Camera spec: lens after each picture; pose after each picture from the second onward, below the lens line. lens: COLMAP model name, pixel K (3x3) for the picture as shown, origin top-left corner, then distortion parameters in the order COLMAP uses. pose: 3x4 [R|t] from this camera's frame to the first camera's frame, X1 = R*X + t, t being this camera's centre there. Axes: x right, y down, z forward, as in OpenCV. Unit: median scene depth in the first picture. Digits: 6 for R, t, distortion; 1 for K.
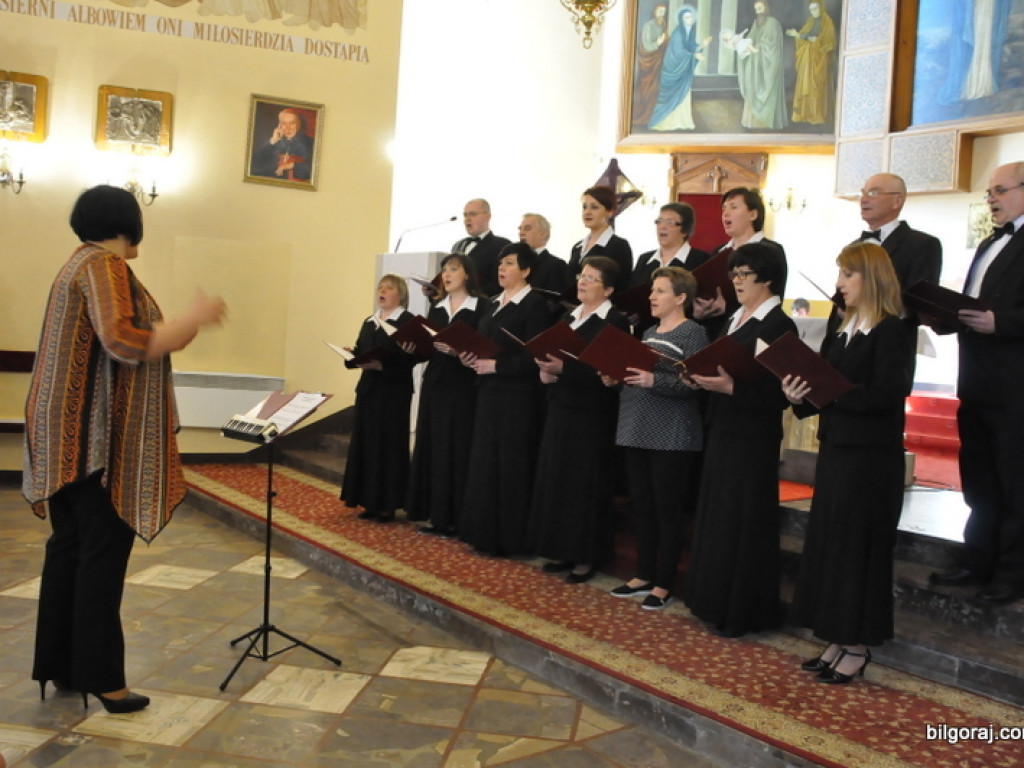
lens RADIAL K [[948.6, 0, 512.0], [0, 948.6, 384.0], [0, 0, 1]] dist [-0.139573, 0.130419]
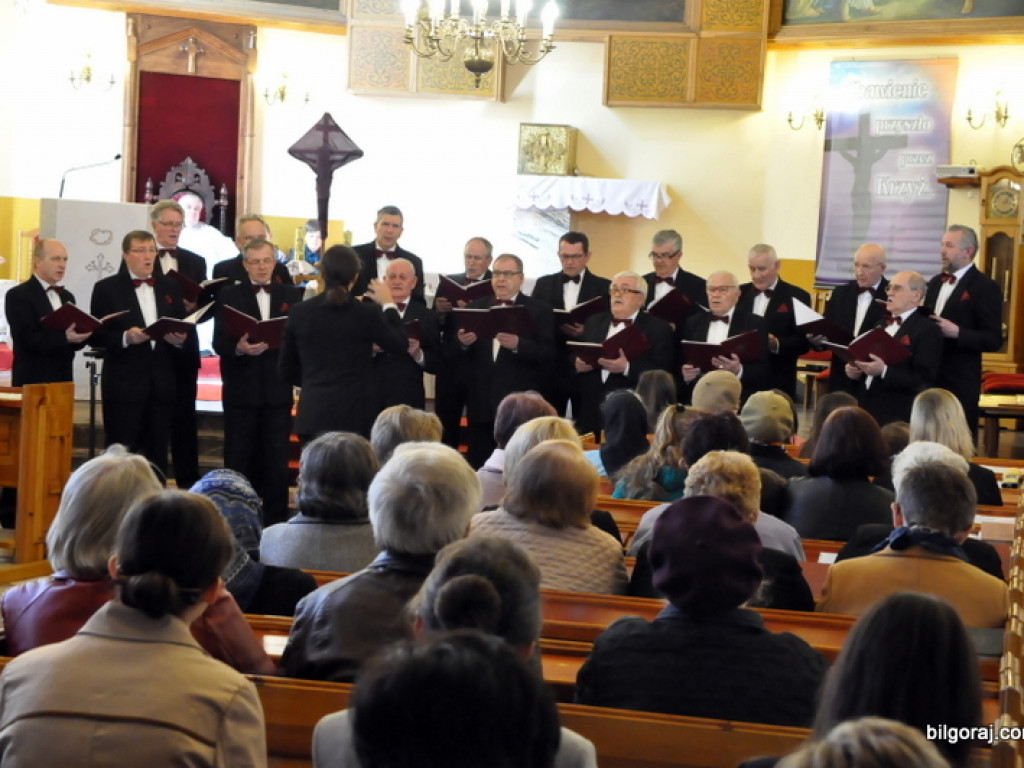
lens RADIAL K [[2411.0, 0, 512.0], [0, 2411.0, 384.0], [0, 0, 1]] dist [0.383561, 0.326050]
pose [[0.752800, -0.054902, 0.655956, -0.947875], [0.024579, 0.998165, 0.055336, -0.061116], [-0.657790, -0.025534, 0.752768, -0.696652]]
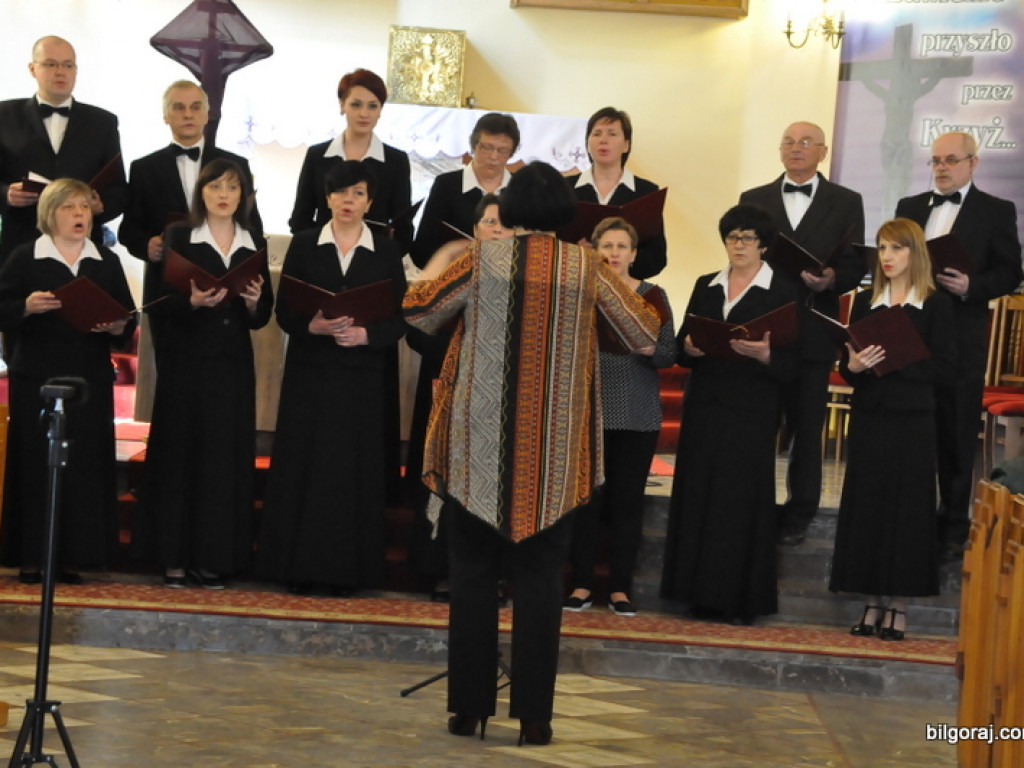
lens RADIAL K [[3150.9, 0, 512.0], [0, 3150.9, 384.0], [0, 0, 1]] dist [0.856733, 1.084802]
pose [[0.617347, -0.038082, 0.785768, -0.956860], [0.006370, 0.999037, 0.043413, -0.044106], [-0.786665, -0.021796, 0.616995, -0.309052]]
